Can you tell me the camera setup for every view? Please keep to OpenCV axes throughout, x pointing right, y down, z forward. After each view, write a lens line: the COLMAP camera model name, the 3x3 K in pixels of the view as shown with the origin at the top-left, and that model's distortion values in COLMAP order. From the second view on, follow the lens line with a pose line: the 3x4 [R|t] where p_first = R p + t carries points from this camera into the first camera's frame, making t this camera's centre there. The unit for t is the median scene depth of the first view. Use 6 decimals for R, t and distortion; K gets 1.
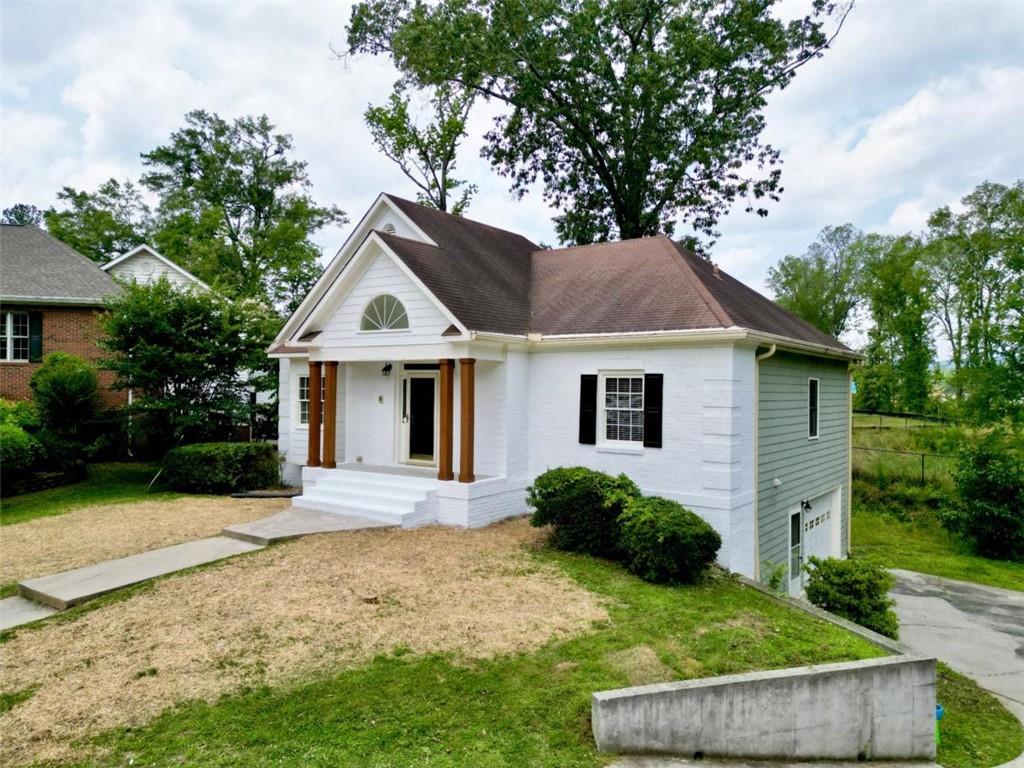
lens RADIAL K [[718.1, 0, 515.2], [0, 718.1, 383.3], [0, 0, 1]] dist [0.053980, -0.038062]
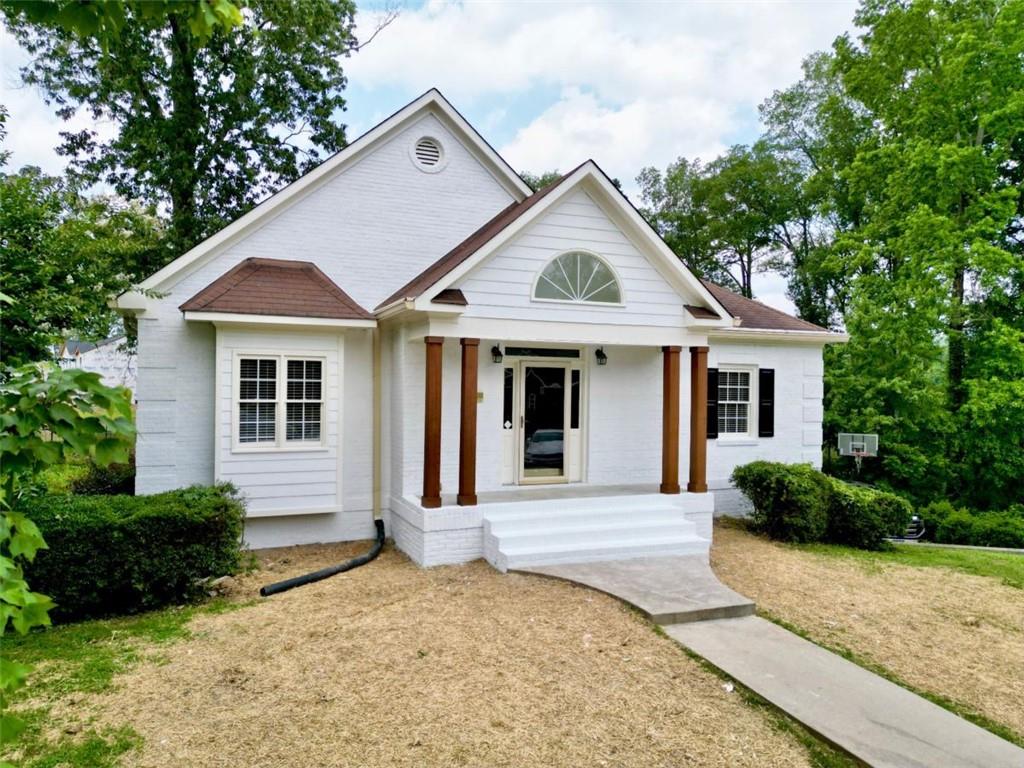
lens RADIAL K [[718.1, 0, 514.9], [0, 718.1, 378.7], [0, 0, 1]] dist [0.053980, -0.038062]
pose [[0.521901, 0.006347, 0.852982, -0.763522], [-0.012300, 0.999924, 0.000085, 0.004771], [-0.852917, -0.010537, 0.521940, 0.616561]]
